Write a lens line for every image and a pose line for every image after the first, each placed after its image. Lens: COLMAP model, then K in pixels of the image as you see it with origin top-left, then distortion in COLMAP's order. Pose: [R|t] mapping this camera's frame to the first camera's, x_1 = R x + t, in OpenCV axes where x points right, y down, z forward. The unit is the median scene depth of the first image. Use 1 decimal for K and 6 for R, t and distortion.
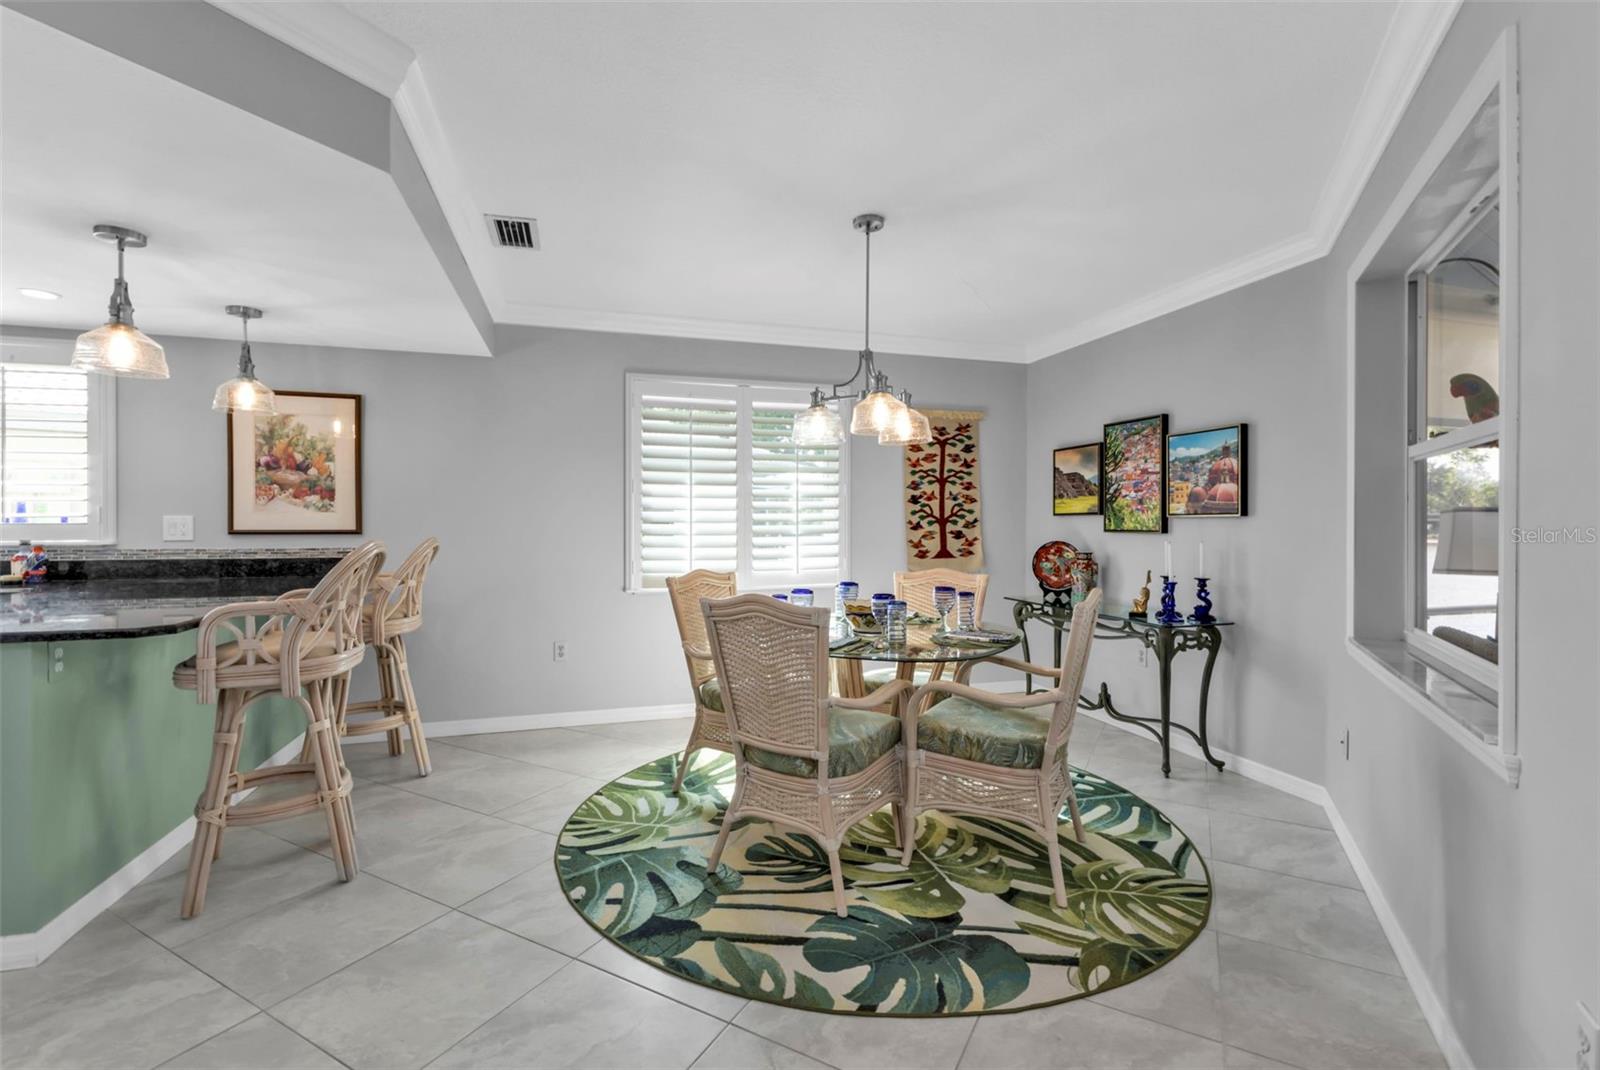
lens RADIAL K [[714.1, 0, 795.8], [0, 714.1, 524.8], [0, 0, 1]] dist [0.009722, -0.000143]
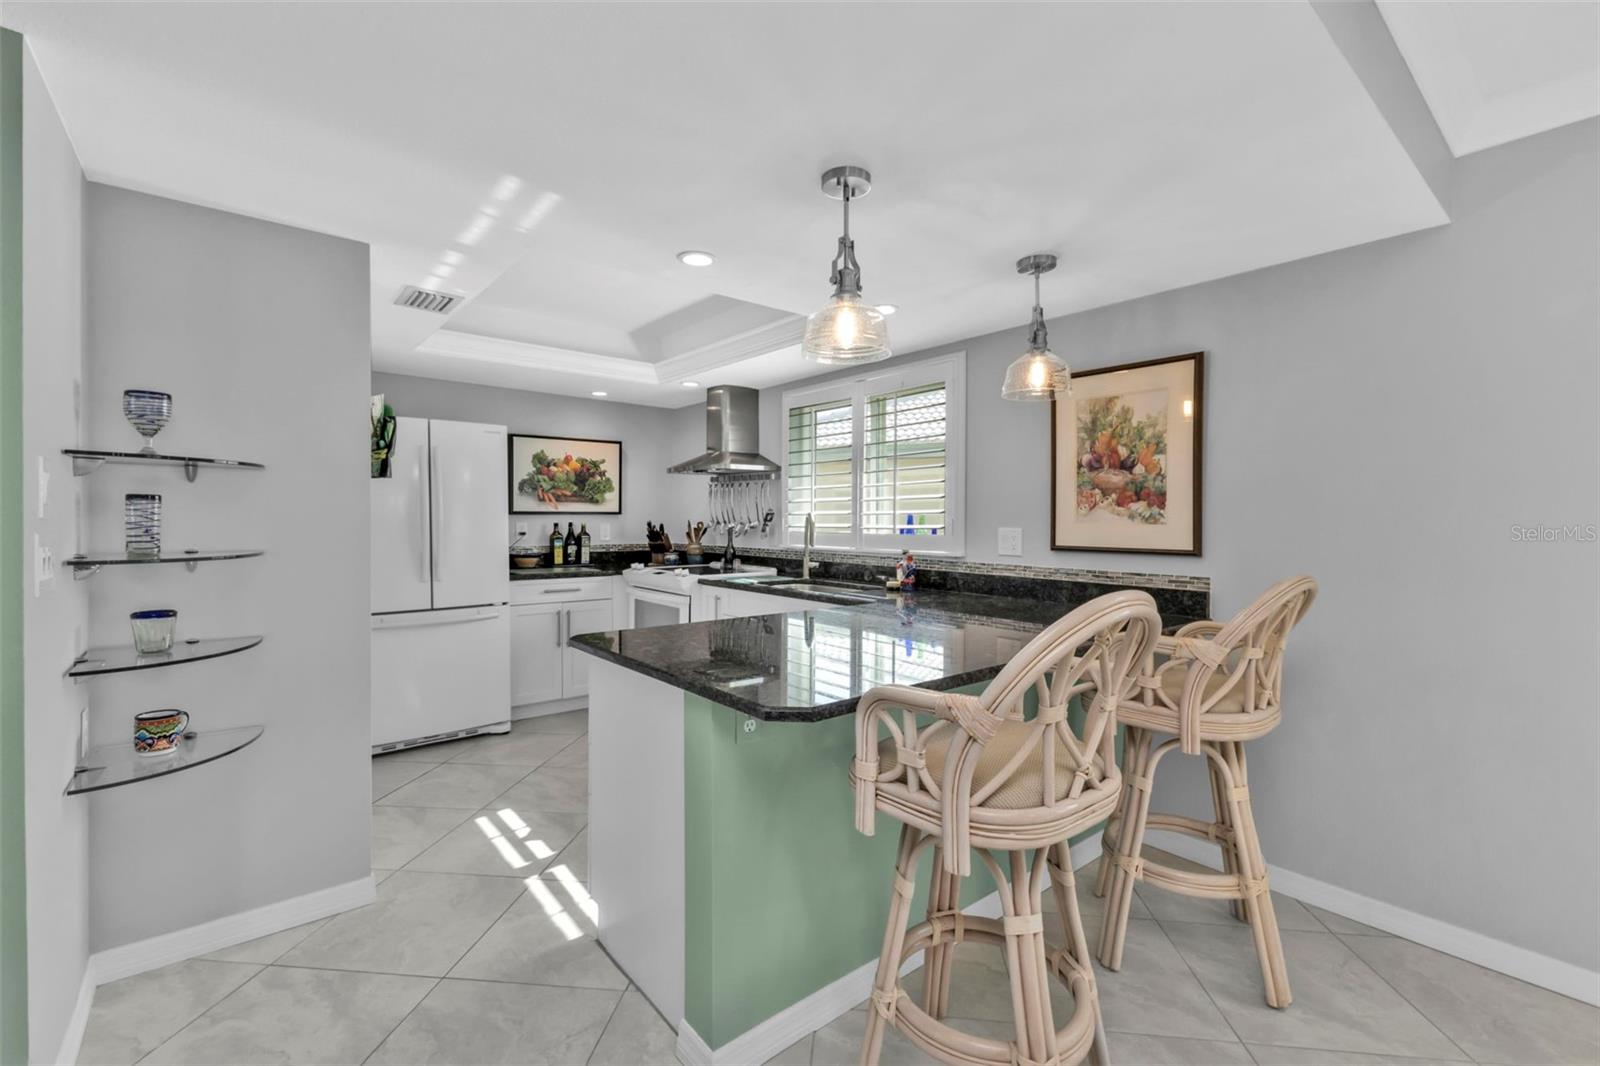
lens RADIAL K [[702.5, 0, 807.4], [0, 702.5, 526.2], [0, 0, 1]] dist [0.008460, -0.000116]
pose [[0.403237, 0.009988, -0.915041, -0.149177], [-0.009363, 0.999933, 0.006789, -0.017759], [0.915048, 0.005829, 0.403303, 0.398811]]
